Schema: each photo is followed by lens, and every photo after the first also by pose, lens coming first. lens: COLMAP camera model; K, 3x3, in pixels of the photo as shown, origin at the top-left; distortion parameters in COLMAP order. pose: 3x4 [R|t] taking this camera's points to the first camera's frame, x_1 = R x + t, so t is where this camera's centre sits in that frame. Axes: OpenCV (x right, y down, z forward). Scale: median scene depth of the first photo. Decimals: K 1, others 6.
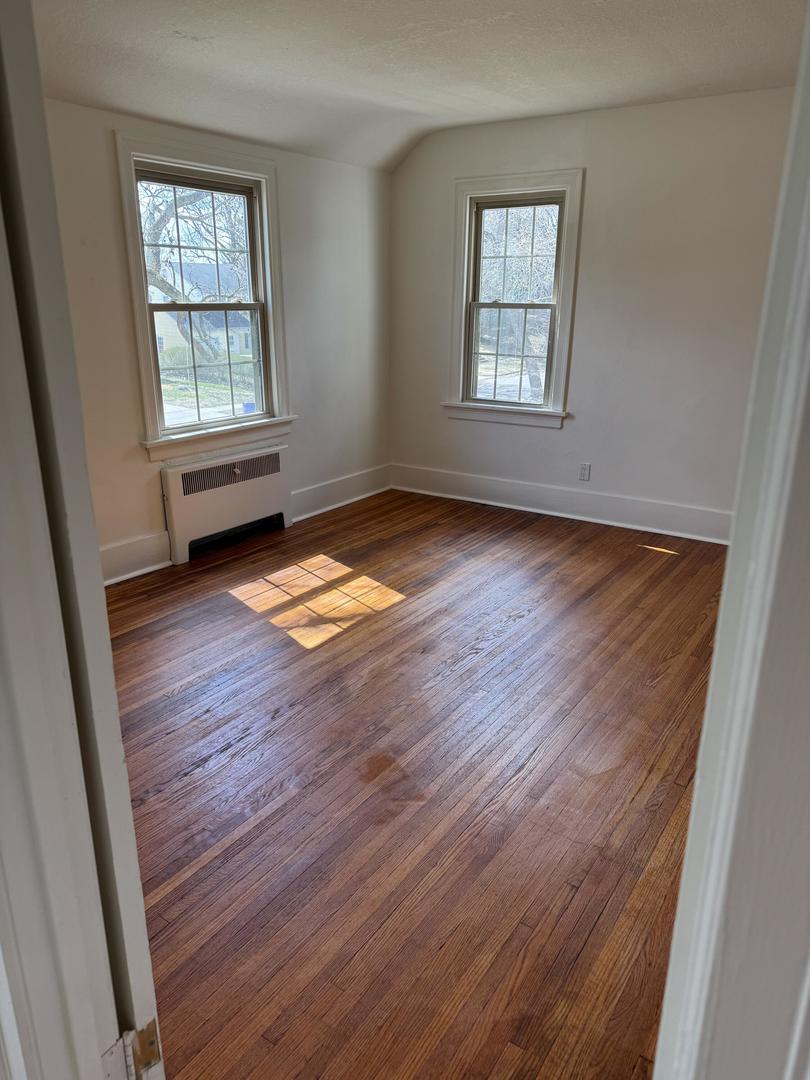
lens RADIAL K [[758.4, 0, 402.0], [0, 758.4, 537.4], [0, 0, 1]] dist [0.085955, -0.007240]
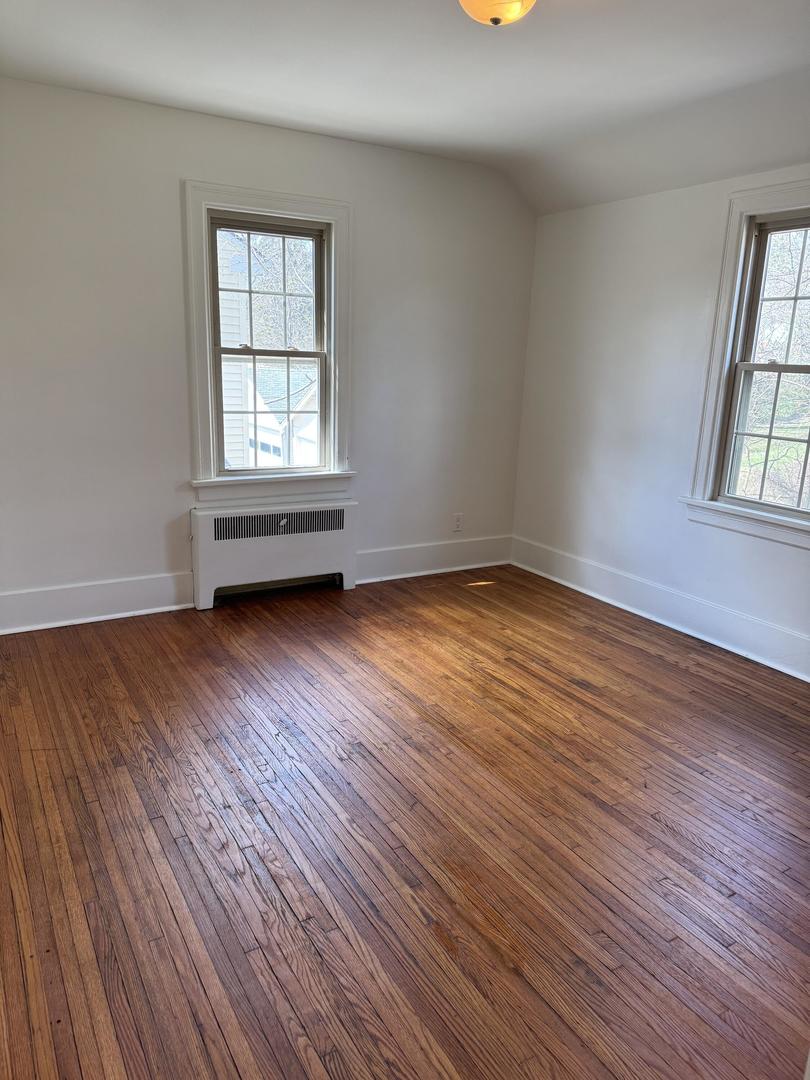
lens RADIAL K [[758.4, 0, 406.1], [0, 758.4, 543.6], [0, 0, 1]] dist [0.085955, -0.007240]
pose [[0.897644, 0.140580, -0.417700, 0.322340], [-0.165291, 0.985968, -0.023377, -0.064824], [0.408552, 0.090026, 0.908284, 0.205850]]
